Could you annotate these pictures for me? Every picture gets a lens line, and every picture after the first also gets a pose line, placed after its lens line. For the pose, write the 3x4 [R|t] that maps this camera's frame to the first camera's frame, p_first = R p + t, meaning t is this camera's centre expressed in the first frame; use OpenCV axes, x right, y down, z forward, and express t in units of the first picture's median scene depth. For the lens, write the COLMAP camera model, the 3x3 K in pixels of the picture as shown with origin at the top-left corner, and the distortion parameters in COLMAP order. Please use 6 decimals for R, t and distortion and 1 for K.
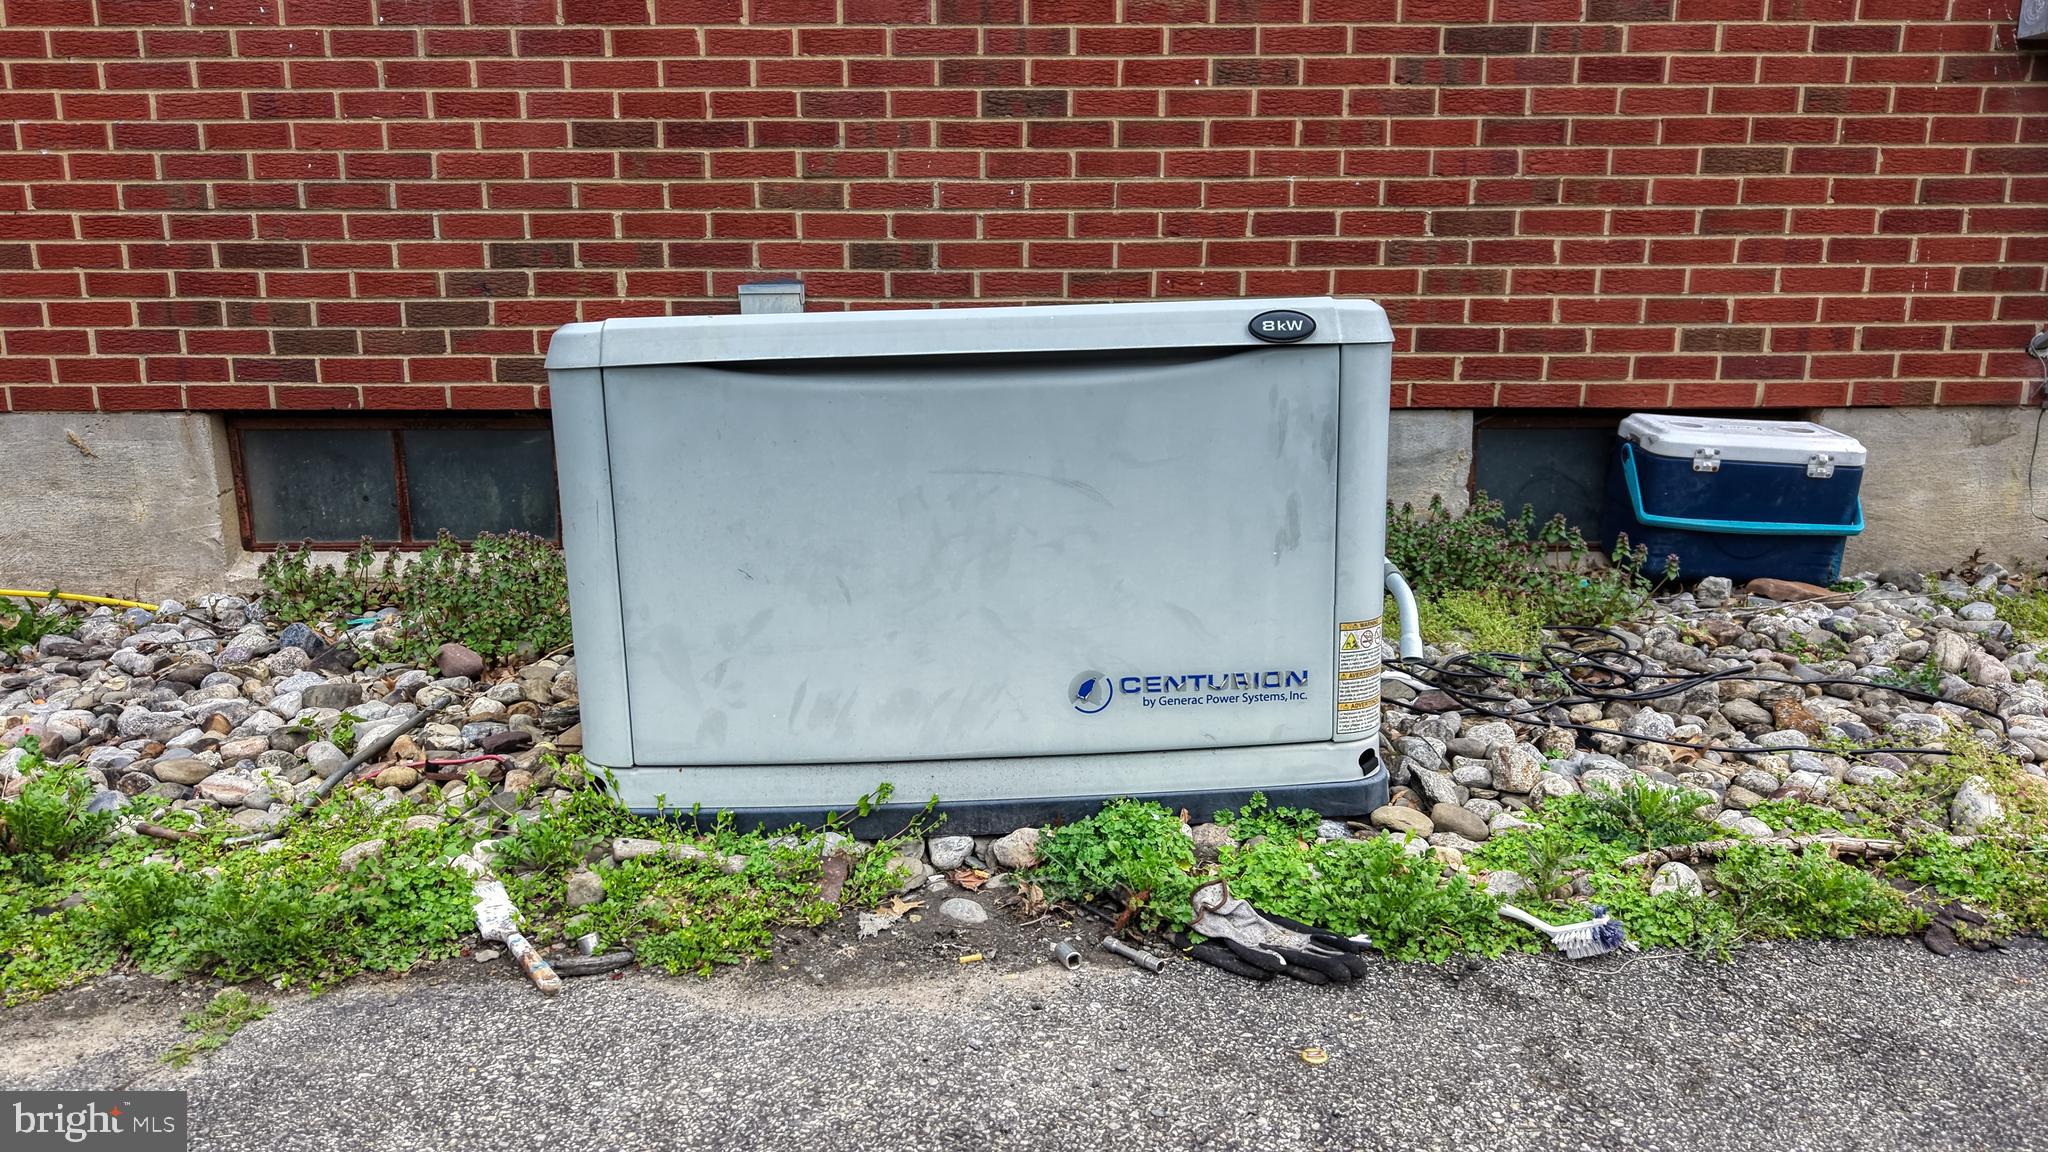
lens RADIAL K [[1367.4, 0, 1037.4], [0, 1367.4, 581.4], [0, 0, 1]] dist [0.040421, -0.043279]
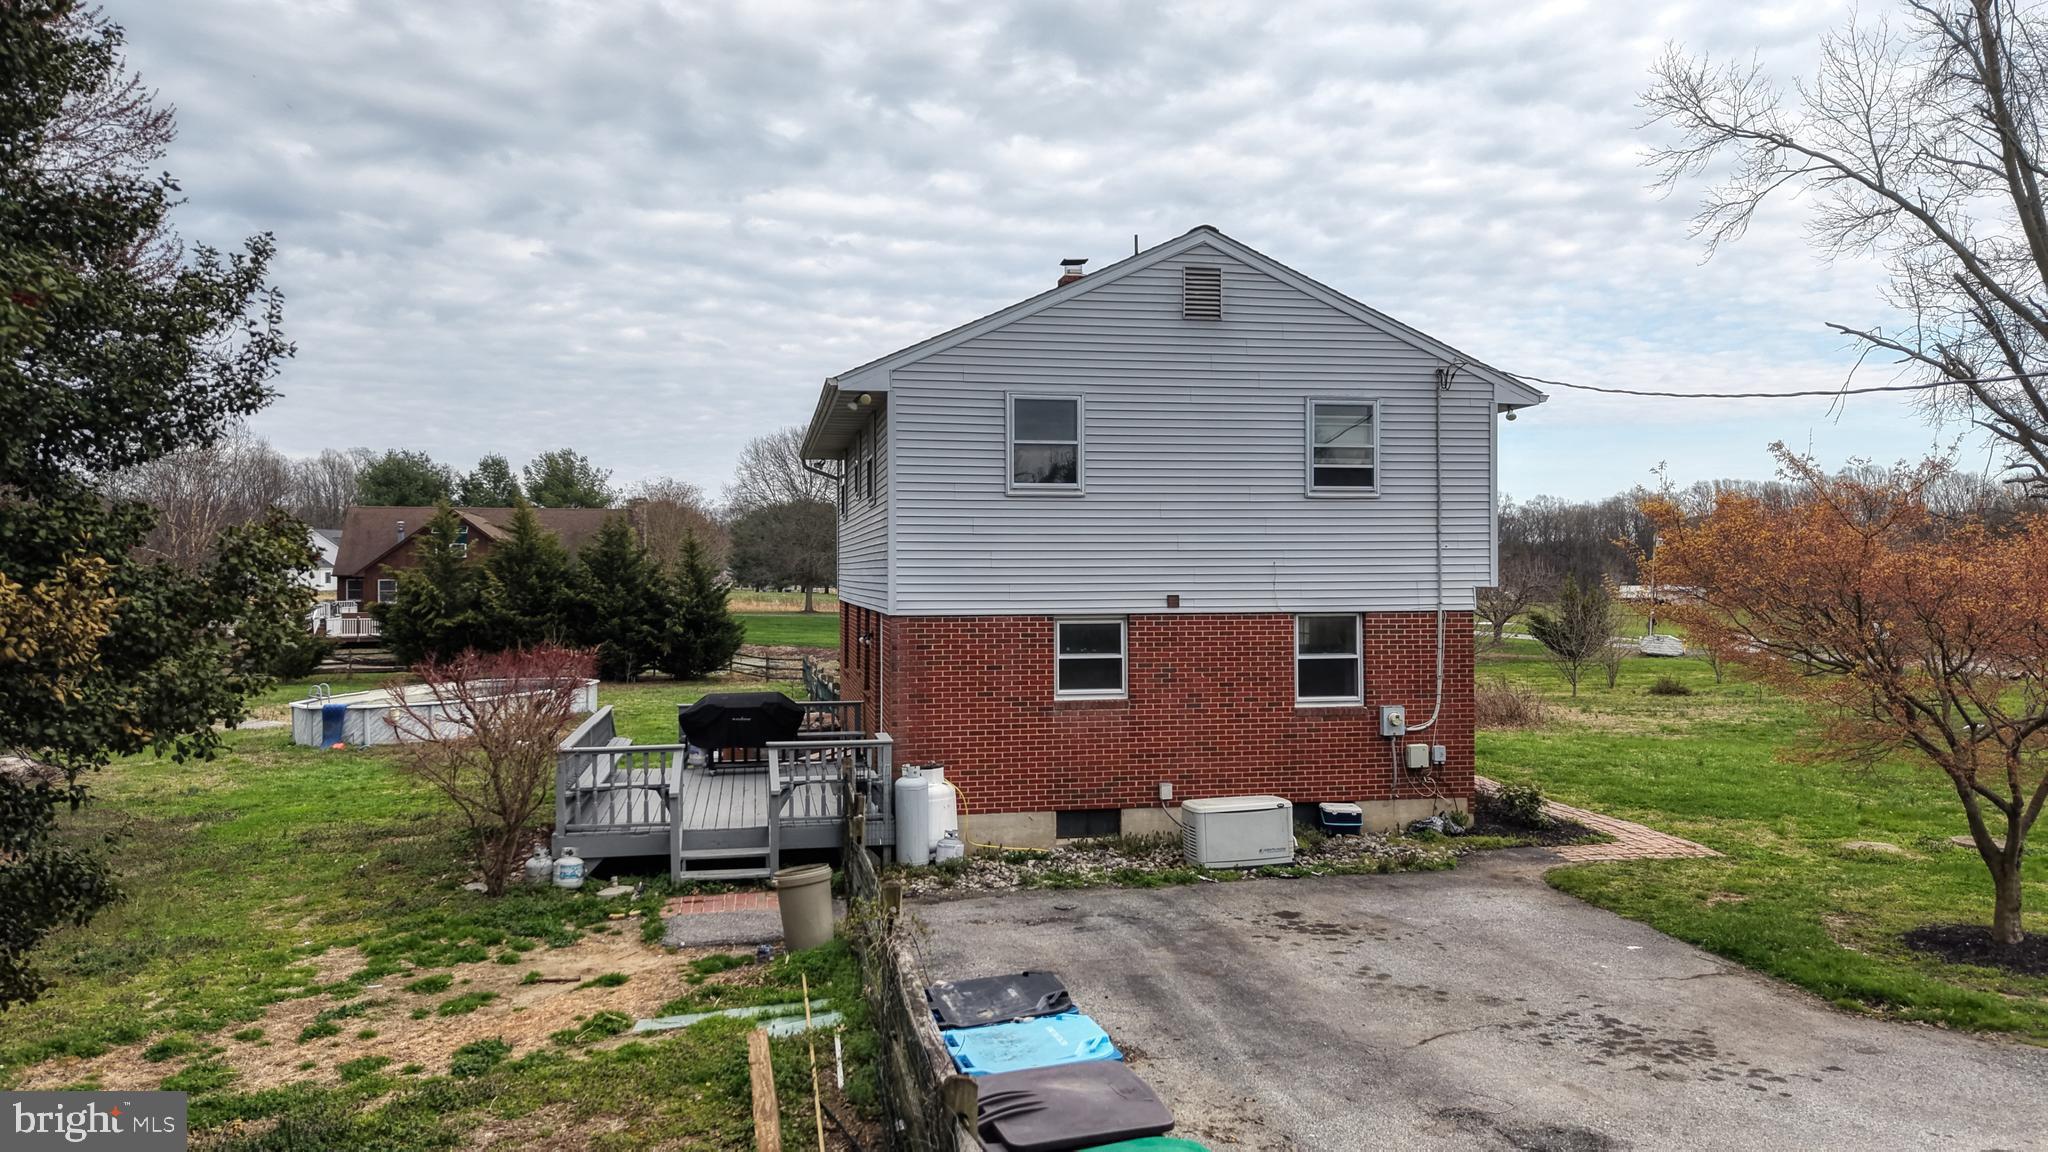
lens RADIAL K [[1367.4, 0, 1025.5], [0, 1367.4, 579.6], [0, 0, 1]] dist [0.040421, -0.043279]
pose [[0.982058, 0.000139, 0.188578, -1.752896], [0.037721, 0.979646, -0.197159, 0.033919], [-0.184767, 0.200734, 0.962064, -4.212024]]
